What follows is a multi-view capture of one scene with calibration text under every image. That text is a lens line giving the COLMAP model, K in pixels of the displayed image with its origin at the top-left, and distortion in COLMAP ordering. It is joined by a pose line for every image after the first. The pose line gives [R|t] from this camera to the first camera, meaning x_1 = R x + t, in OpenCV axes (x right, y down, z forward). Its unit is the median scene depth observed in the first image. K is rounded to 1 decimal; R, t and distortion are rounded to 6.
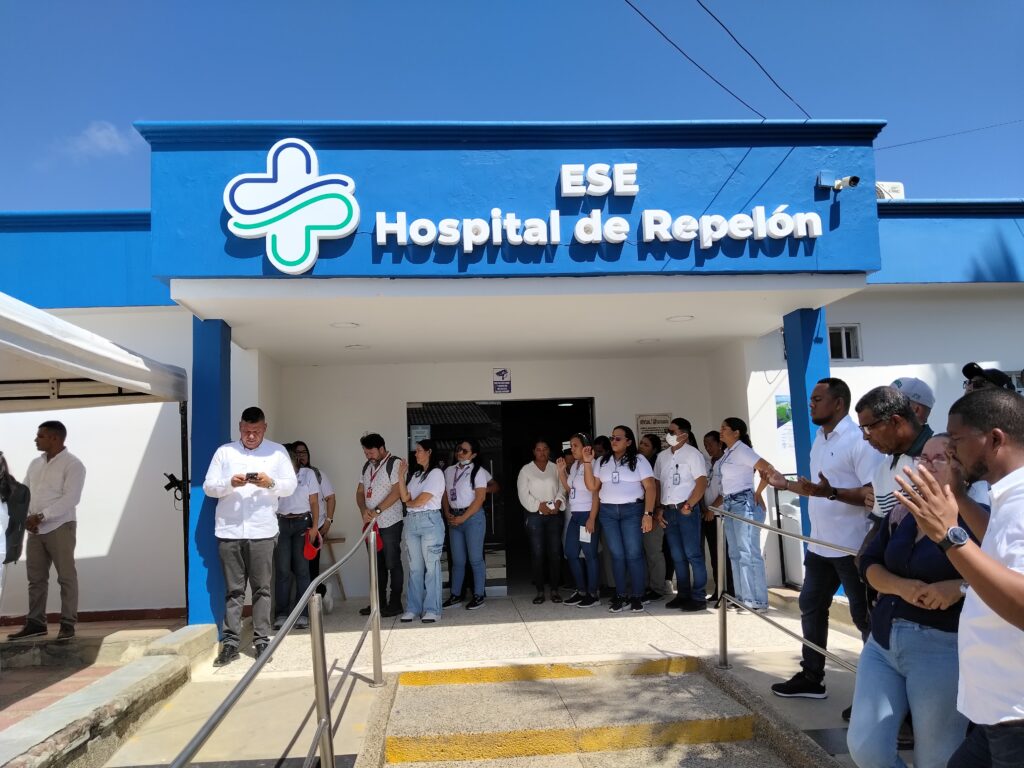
lens RADIAL K [[804.4, 0, 512.0], [0, 804.4, 384.0], [0, 0, 1]] dist [-0.001918, 0.001540]
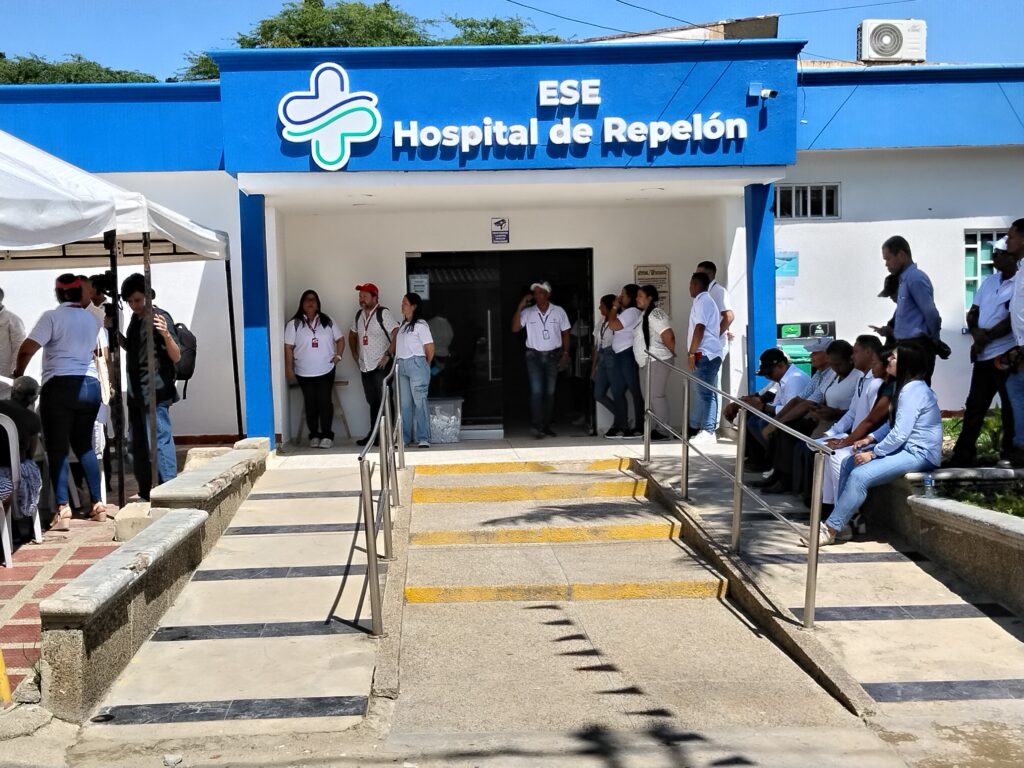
lens RADIAL K [[1611.8, 0, 512.0], [0, 1611.8, 384.0], [0, 0, 1]] dist [0.307955, -0.023814]
pose [[0.999558, 0.011824, -0.027291, 0.093250], [-0.007565, 0.988476, 0.151188, -0.188232], [0.028764, -0.150915, 0.988128, -1.594643]]
